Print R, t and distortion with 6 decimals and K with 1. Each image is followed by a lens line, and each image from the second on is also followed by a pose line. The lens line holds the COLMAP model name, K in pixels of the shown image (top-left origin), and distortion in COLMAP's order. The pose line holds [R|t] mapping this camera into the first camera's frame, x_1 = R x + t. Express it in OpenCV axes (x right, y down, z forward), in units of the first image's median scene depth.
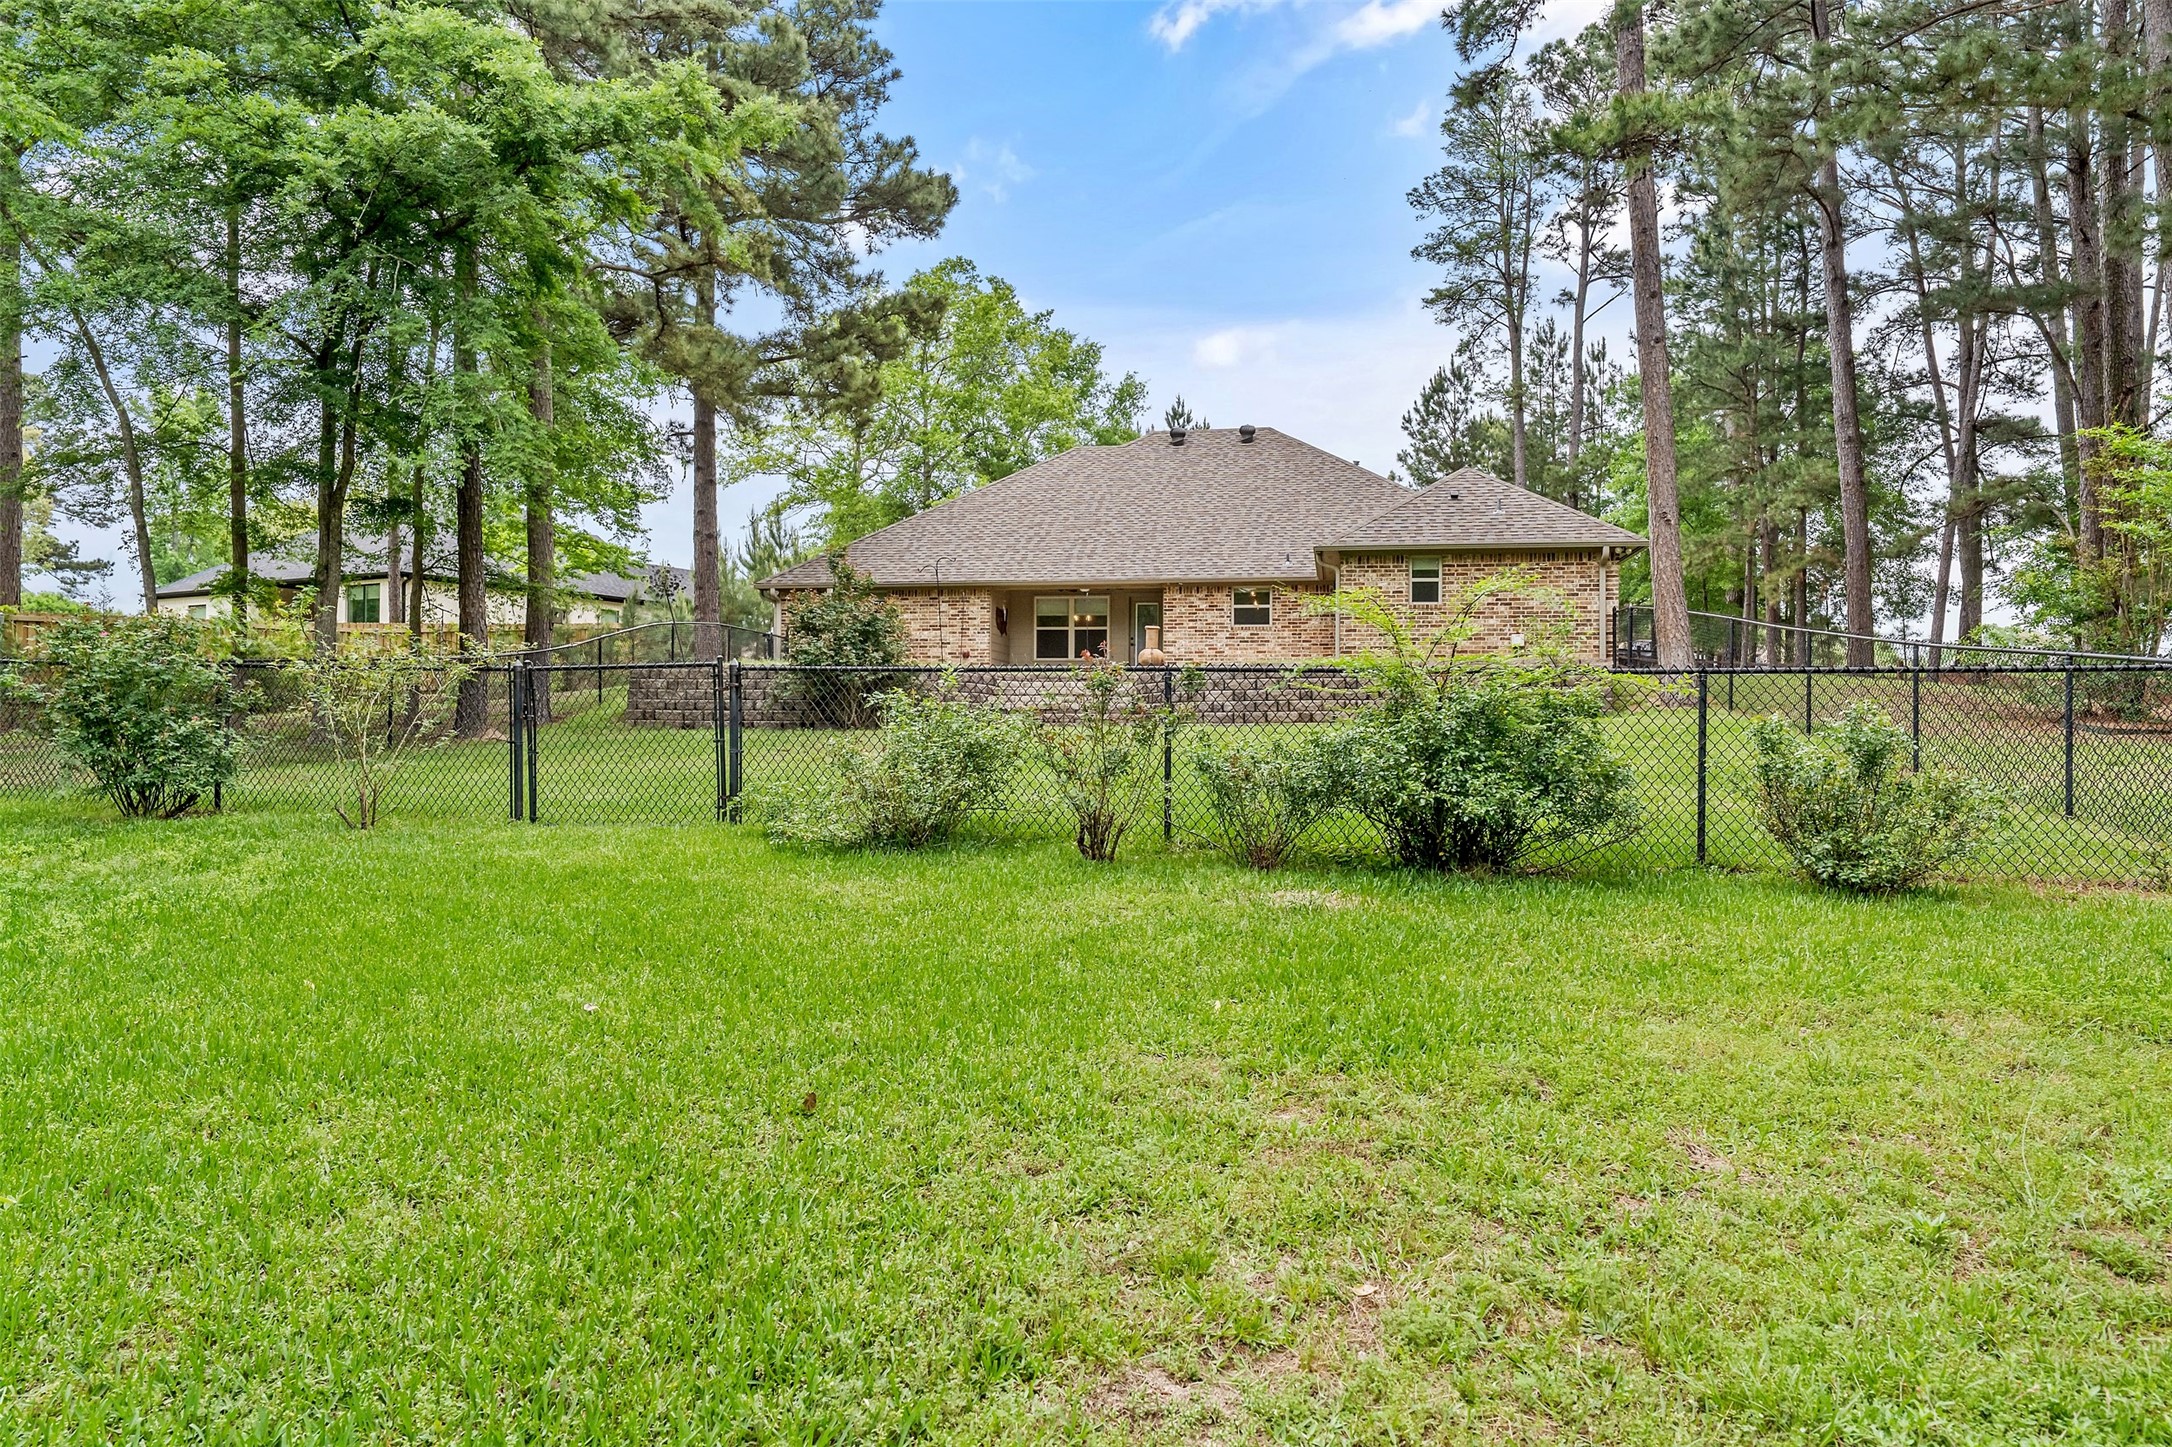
lens RADIAL K [[1501.3, 0, 1085.9], [0, 1501.3, 724.0], [0, 0, 1]] dist [-0.006456, -0.000659]
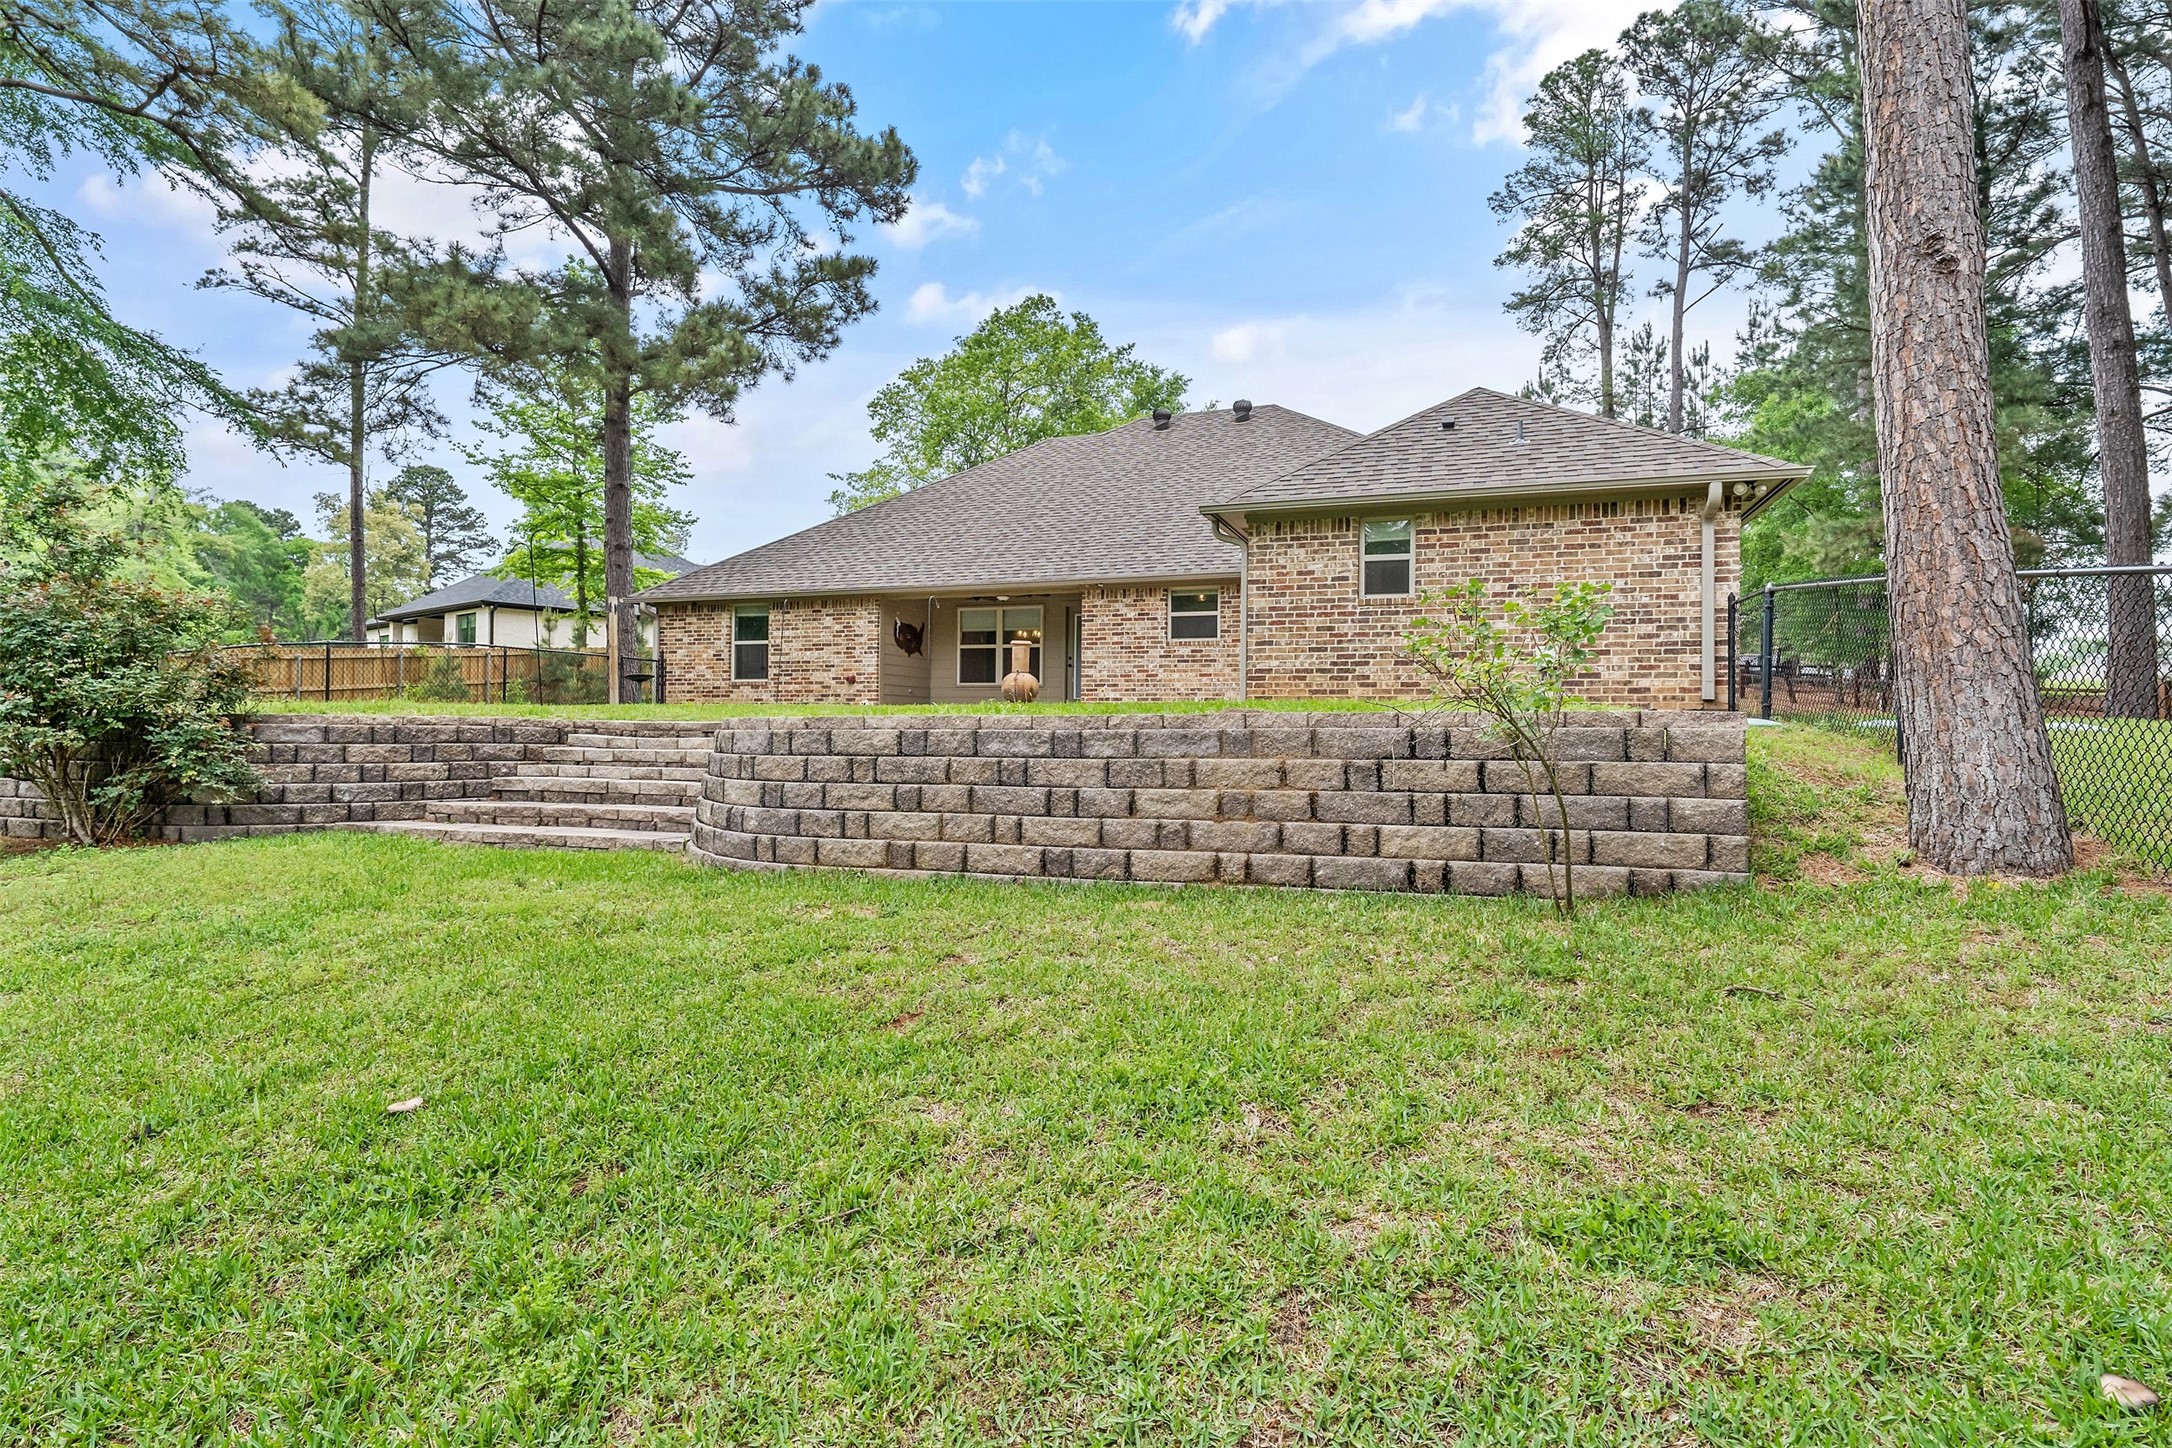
lens RADIAL K [[1115.7, 0, 1085.6], [0, 1115.7, 716.3], [0, 0, 1]] dist [0.000959, 0.000174]
pose [[0.984825, 0.001375, -0.173542, 0.087187], [-0.002173, 0.999988, -0.004406, -0.014324], [0.173534, 0.004716, 0.984817, 0.254917]]
